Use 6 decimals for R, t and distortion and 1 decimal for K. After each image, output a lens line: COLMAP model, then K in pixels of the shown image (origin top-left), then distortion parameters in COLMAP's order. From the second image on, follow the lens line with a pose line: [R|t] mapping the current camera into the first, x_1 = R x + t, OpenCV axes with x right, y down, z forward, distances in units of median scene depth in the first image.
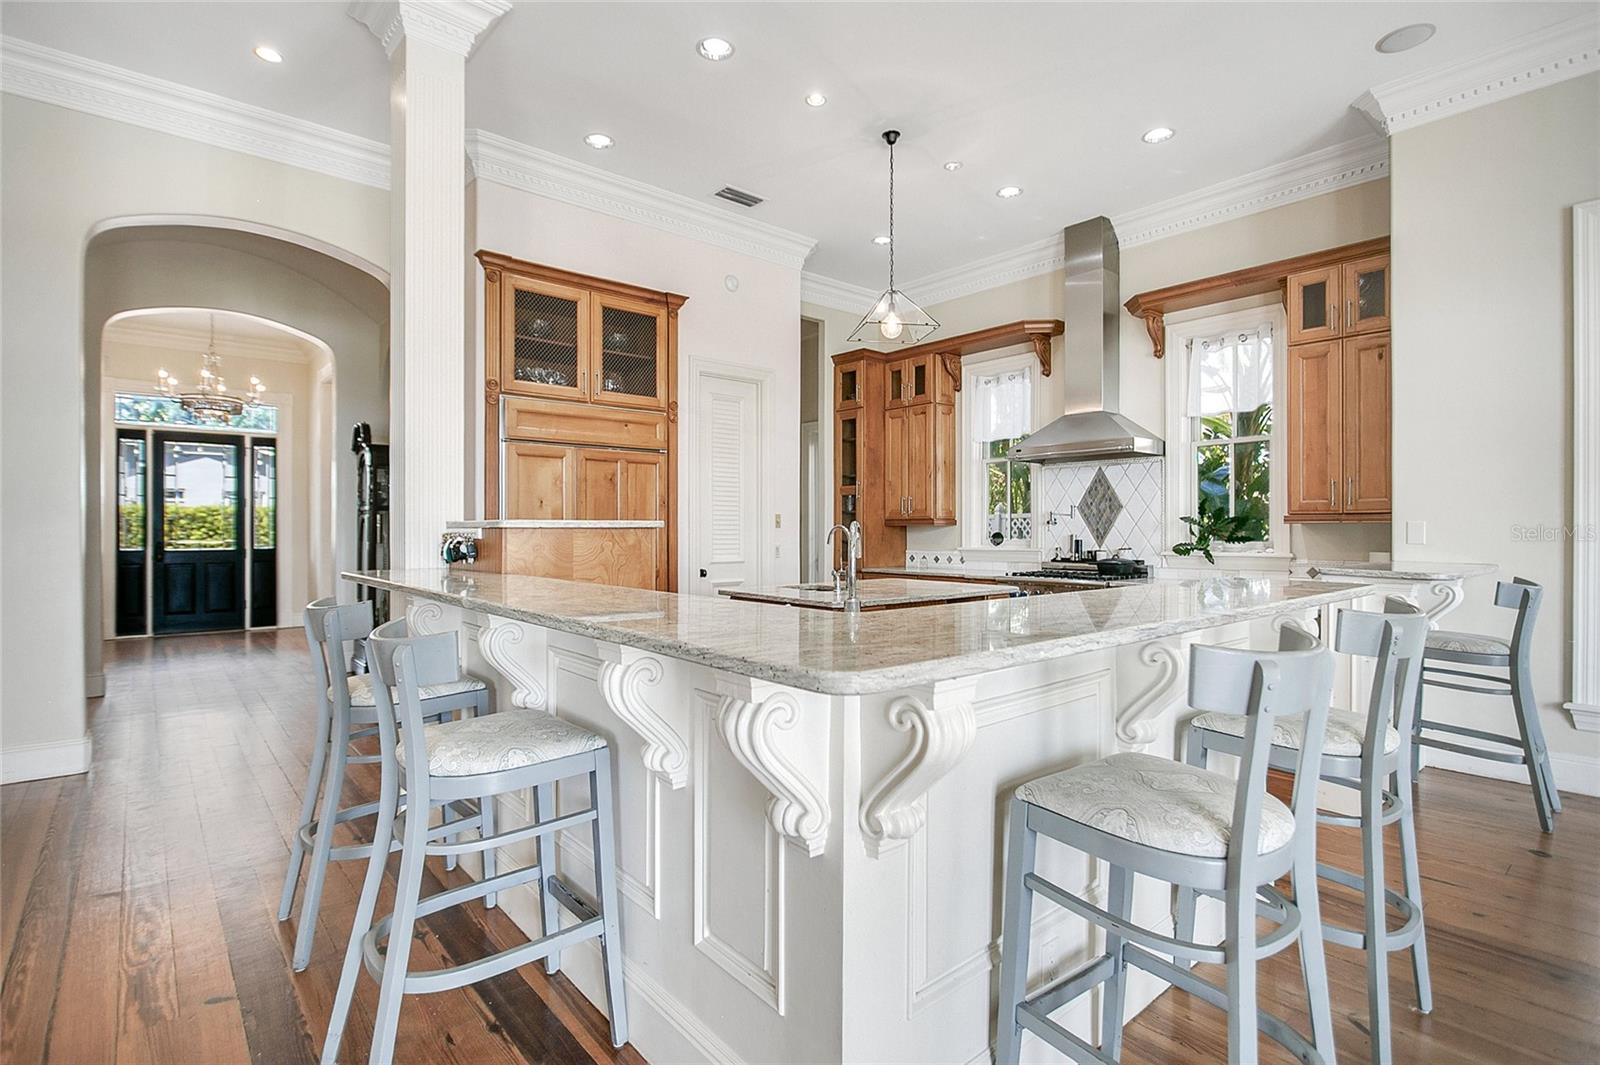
lens RADIAL K [[803.9, 0, 792.5], [0, 803.9, 535.1], [0, 0, 1]] dist [-0.015558, 0.001827]
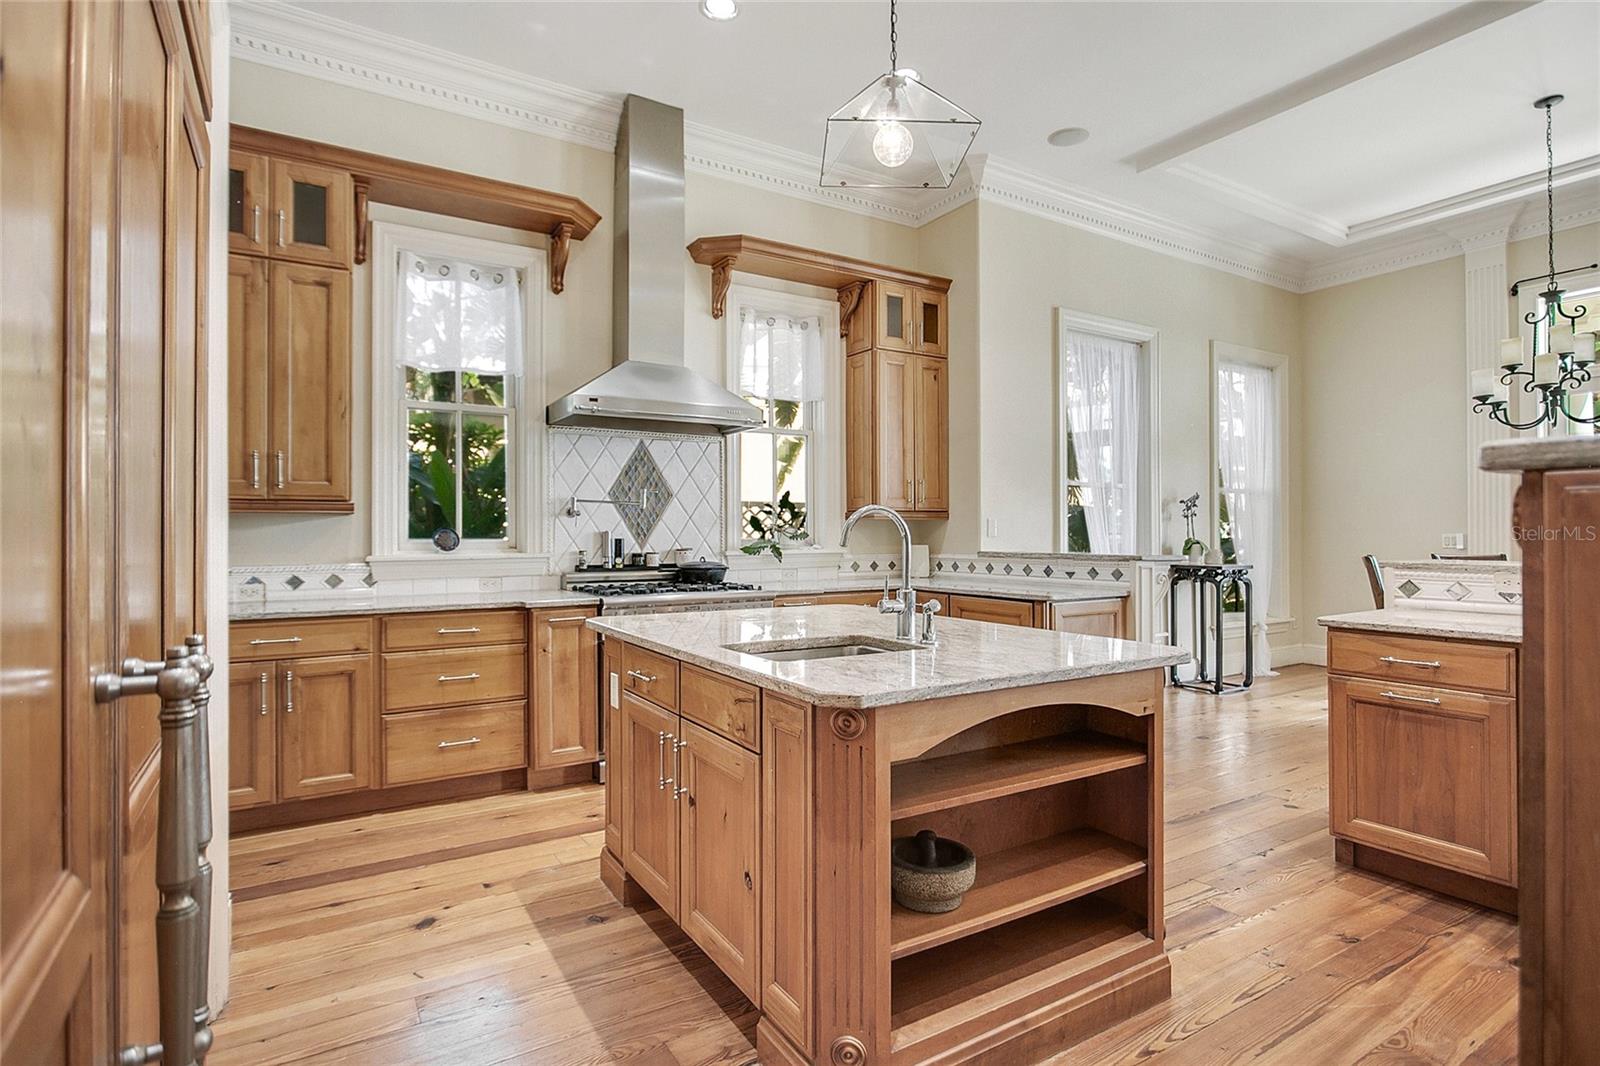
lens RADIAL K [[803.9, 0, 815.7], [0, 803.9, 523.9], [0, 0, 1]] dist [-0.015558, 0.001827]
pose [[0.129448, 0.008406, 0.991551, -0.339939], [0.002958, 0.999956, -0.008863, -0.000460], [-0.991582, 0.004080, 0.129417, 0.768482]]
